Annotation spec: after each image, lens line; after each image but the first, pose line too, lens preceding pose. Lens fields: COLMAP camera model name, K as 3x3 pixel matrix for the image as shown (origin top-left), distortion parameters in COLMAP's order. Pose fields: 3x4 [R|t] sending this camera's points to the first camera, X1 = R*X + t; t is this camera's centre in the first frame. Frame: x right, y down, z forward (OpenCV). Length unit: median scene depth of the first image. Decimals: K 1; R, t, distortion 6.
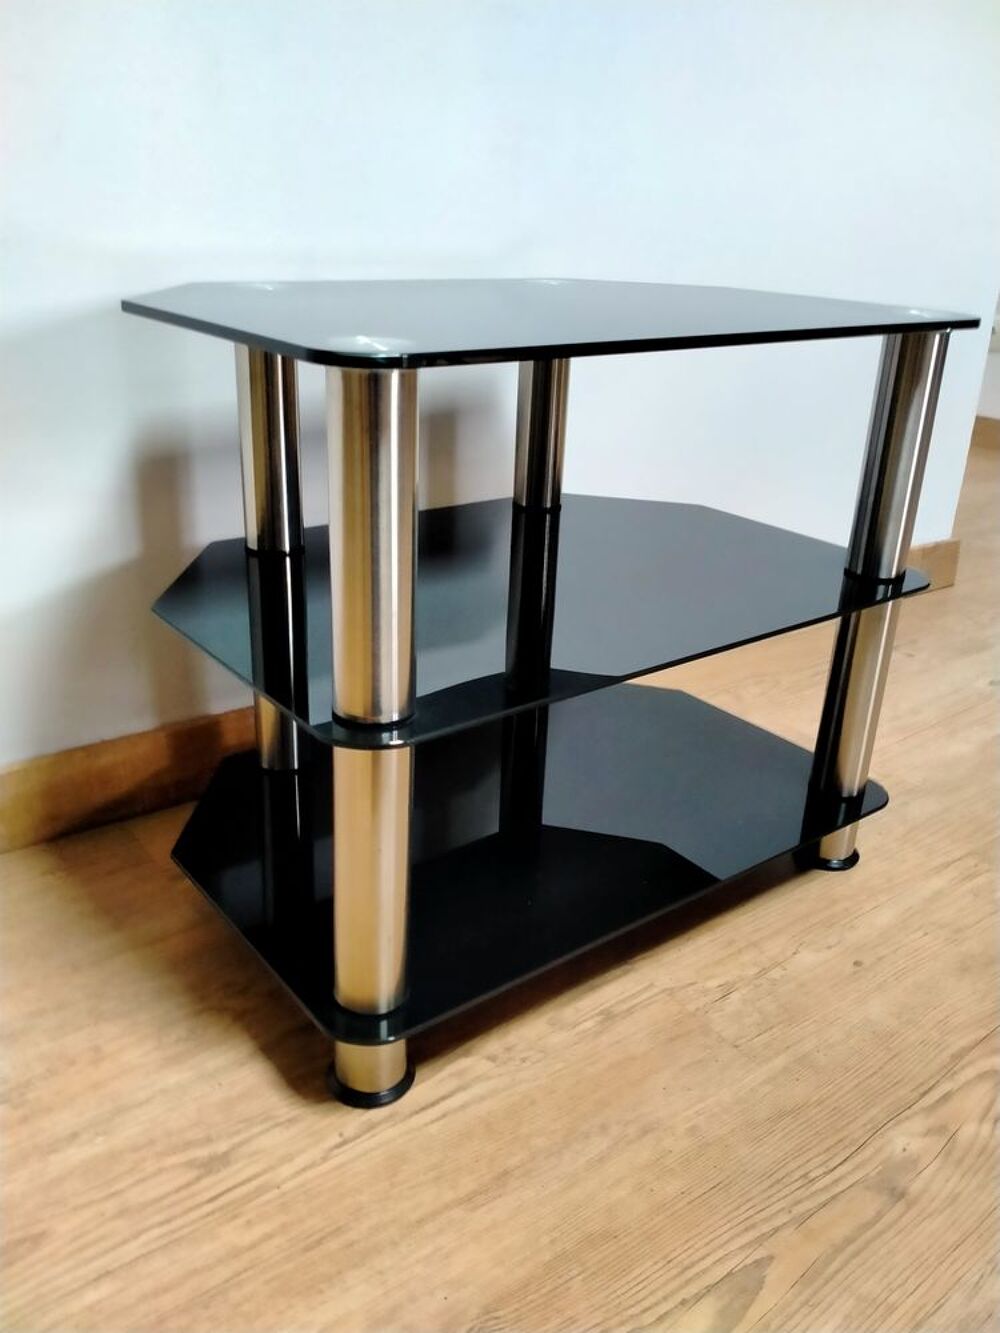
lens RADIAL K [[1103.4, 0, 507.5], [0, 1103.4, 651.7], [0, 0, 1]] dist [0.076820, -0.177602]
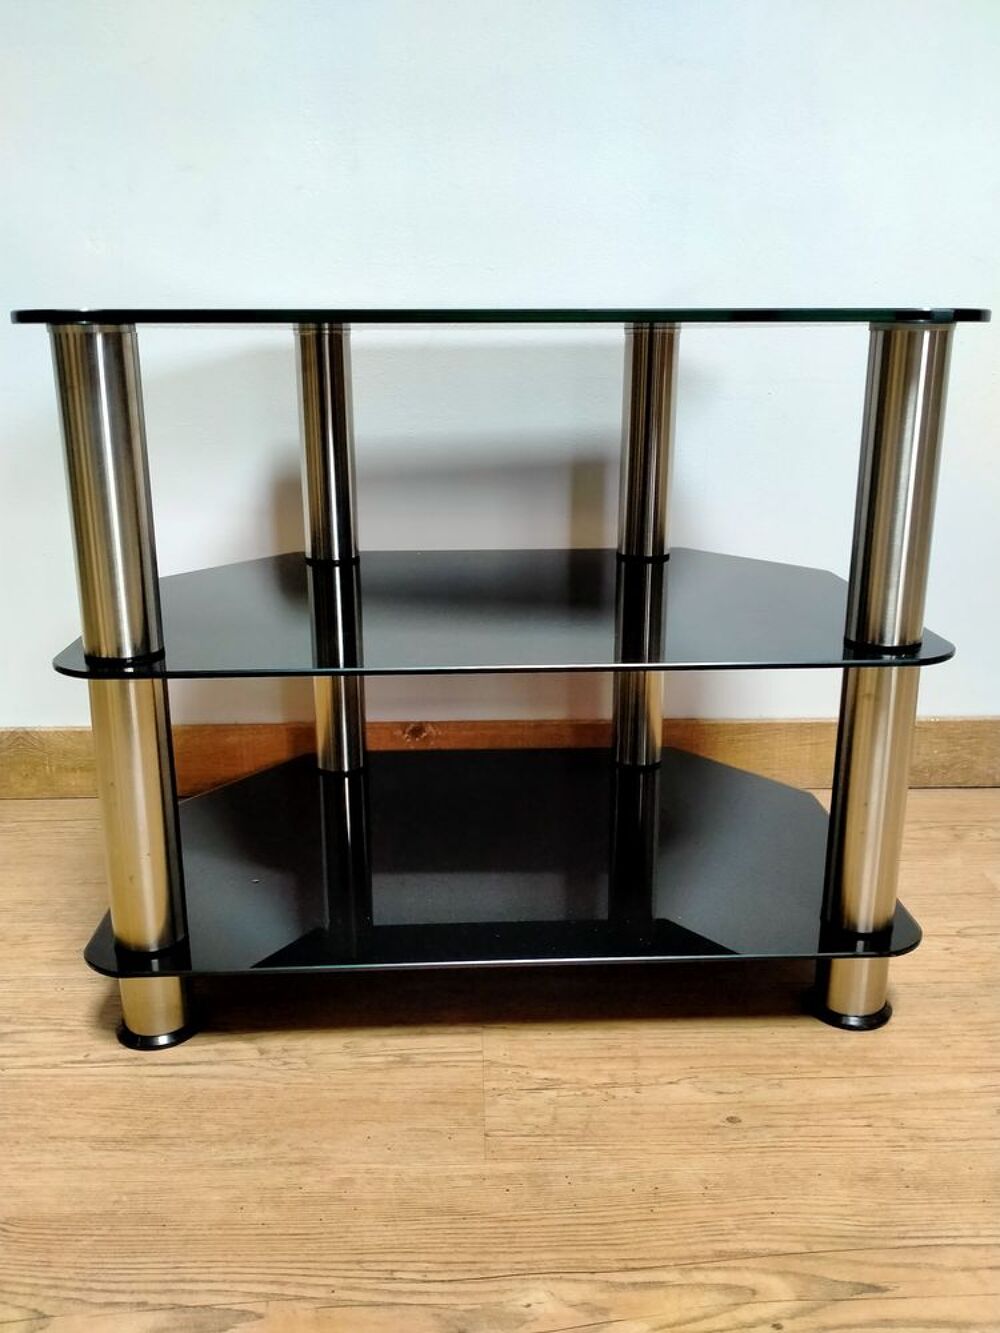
lens RADIAL K [[1122.3, 0, 500.0], [0, 1122.3, 666.5], [0, 0, 1]] dist [0.059947, -0.123101]
pose [[0.813309, 0.118557, -0.569625, 0.702631], [-0.181523, 0.981857, -0.054823, 0.049488], [0.552791, 0.147988, 0.820074, 0.252725]]
